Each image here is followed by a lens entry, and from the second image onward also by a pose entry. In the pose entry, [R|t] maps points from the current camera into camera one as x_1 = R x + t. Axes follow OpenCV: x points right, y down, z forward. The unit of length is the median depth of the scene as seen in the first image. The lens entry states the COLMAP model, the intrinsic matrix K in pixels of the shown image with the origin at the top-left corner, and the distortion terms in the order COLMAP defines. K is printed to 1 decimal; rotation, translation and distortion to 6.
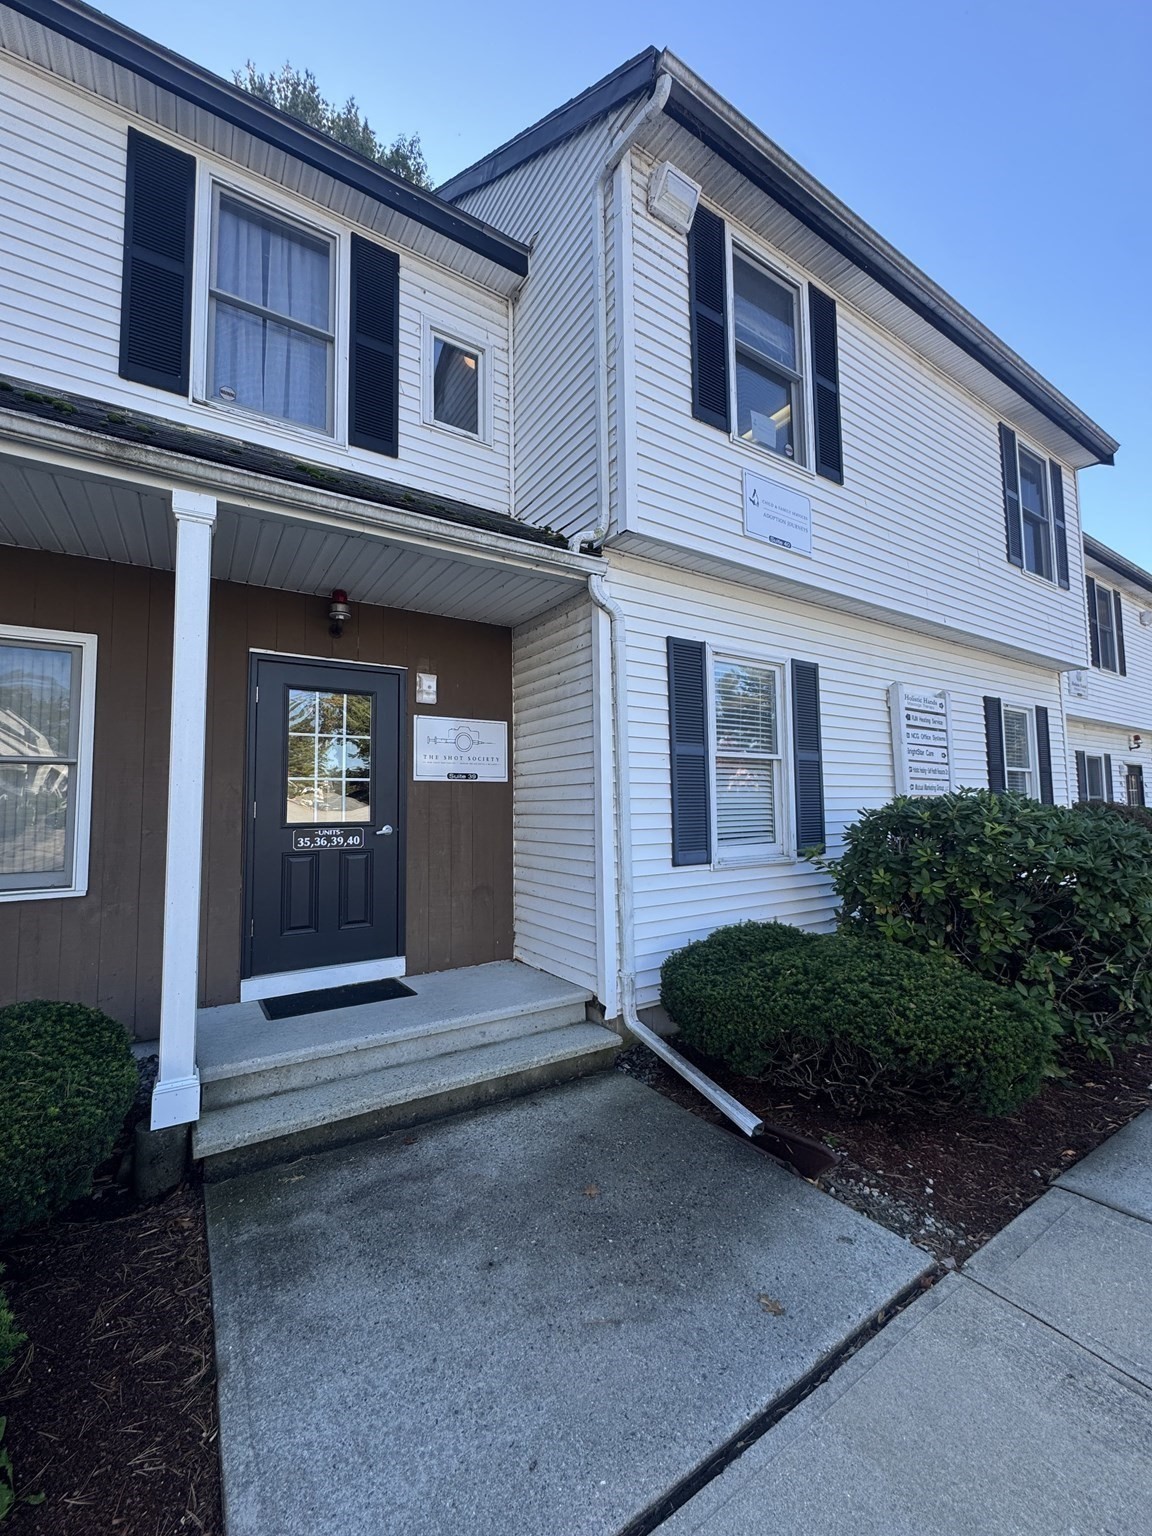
lens RADIAL K [[613.0, 0, 576.0], [0, 613.0, 768.0], [0, 0, 1]] dist [-0.002398, 0.000152]
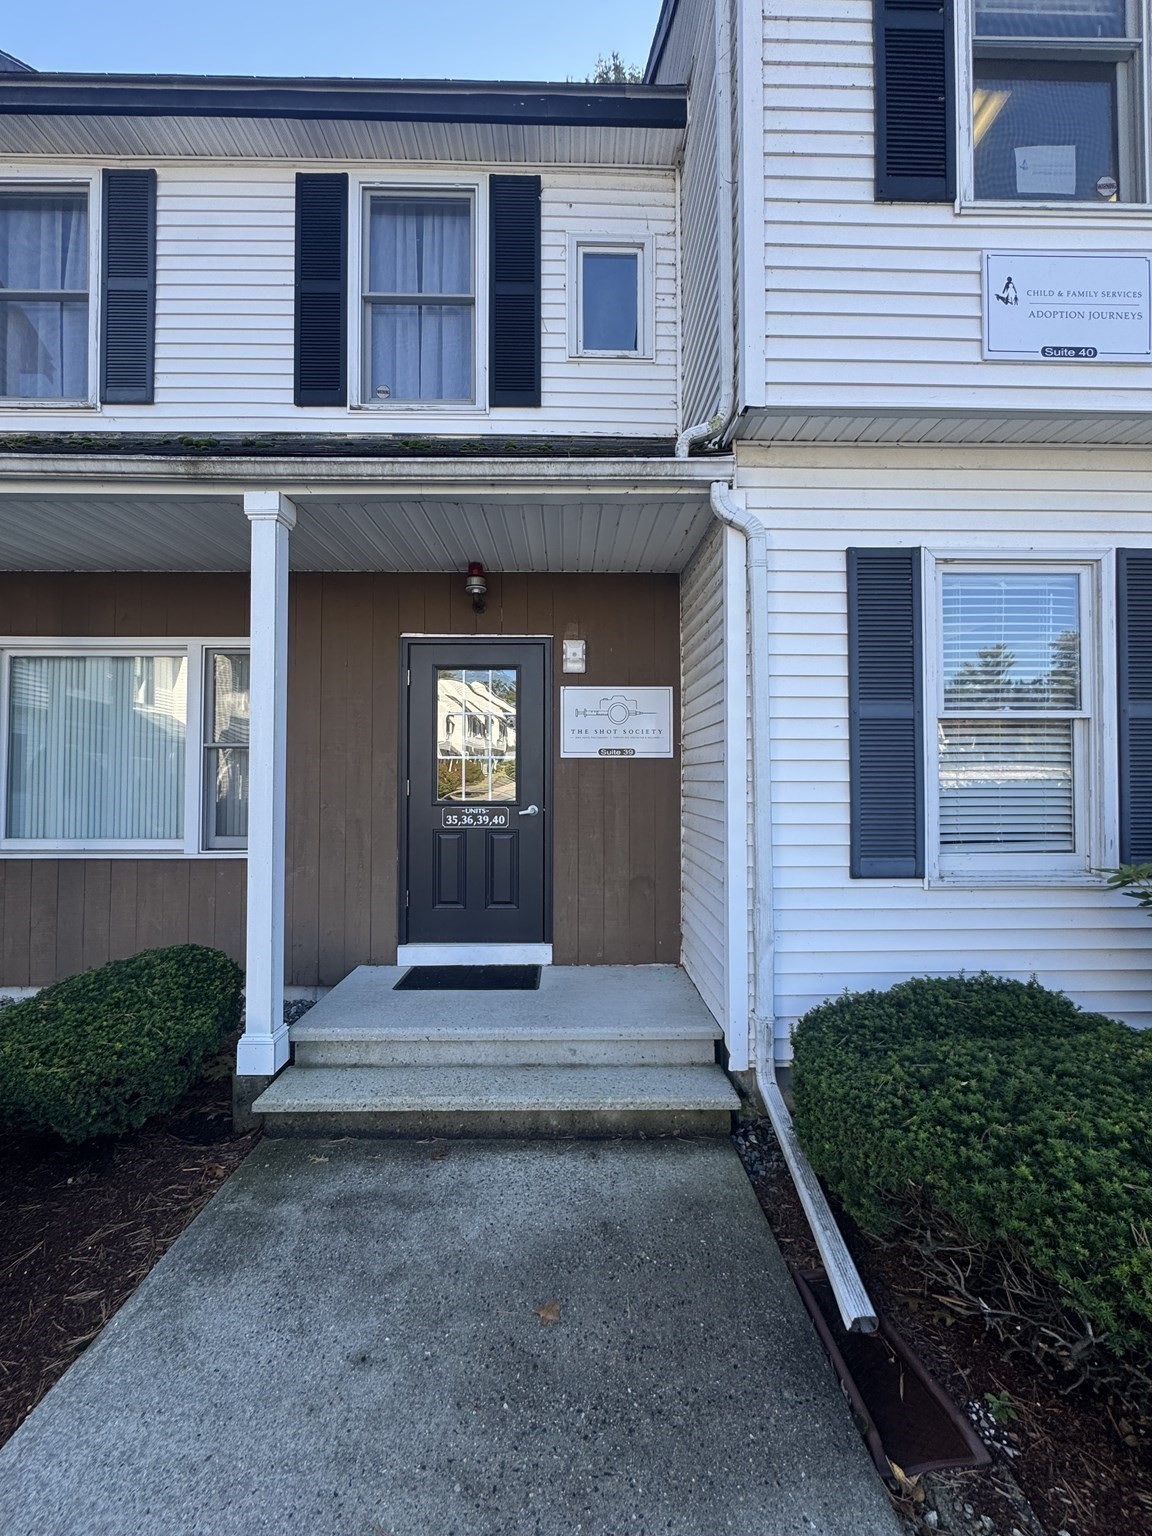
lens RADIAL K [[613.0, 0, 576.0], [0, 613.0, 768.0], [0, 0, 1]] dist [-0.002398, 0.000152]
pose [[0.848571, 0.002496, -0.529076, 0.271506], [0.024654, 0.998716, 0.044253, -0.004927], [0.528507, -0.050596, 0.847420, 0.252107]]
